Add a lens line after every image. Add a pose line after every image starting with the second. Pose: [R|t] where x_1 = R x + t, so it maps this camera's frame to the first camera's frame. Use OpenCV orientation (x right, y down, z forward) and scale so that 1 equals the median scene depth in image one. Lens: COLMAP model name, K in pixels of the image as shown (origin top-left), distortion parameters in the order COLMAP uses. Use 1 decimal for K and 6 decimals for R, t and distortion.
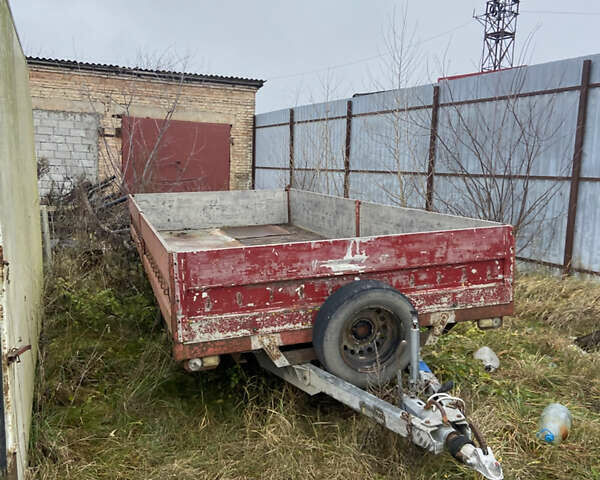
lens RADIAL K [[603.2, 0, 310.9], [0, 603.2, 241.7], [0, 0, 1]] dist [0.094781, -0.020286]
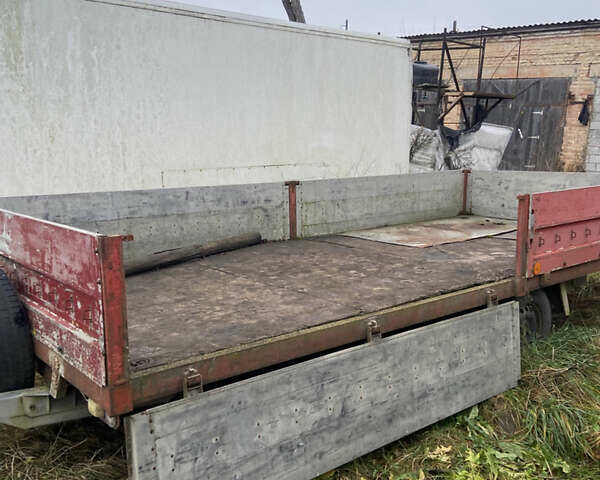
lens RADIAL K [[603.2, 0, 310.9], [0, 603.2, 241.7], [0, 0, 1]] dist [0.094781, -0.020286]
pose [[0.347263, 0.166140, -0.922933, 0.886883], [-0.138345, 0.982489, 0.124807, -0.113144], [0.927507, 0.084343, 0.364167, 1.025129]]
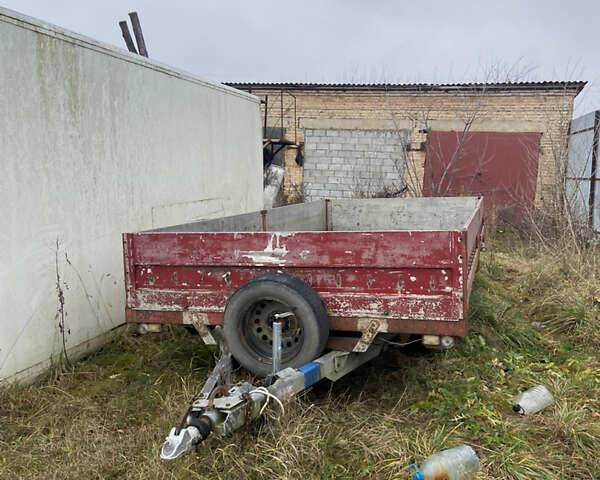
lens RADIAL K [[603.2, 0, 310.9], [0, 603.2, 241.7], [0, 0, 1]] dist [0.094781, -0.020286]
pose [[0.805433, 0.061732, -0.589463, 0.694864], [-0.077171, 0.997017, -0.001032, 0.006677], [0.587641, 0.046320, 0.807795, 0.195811]]
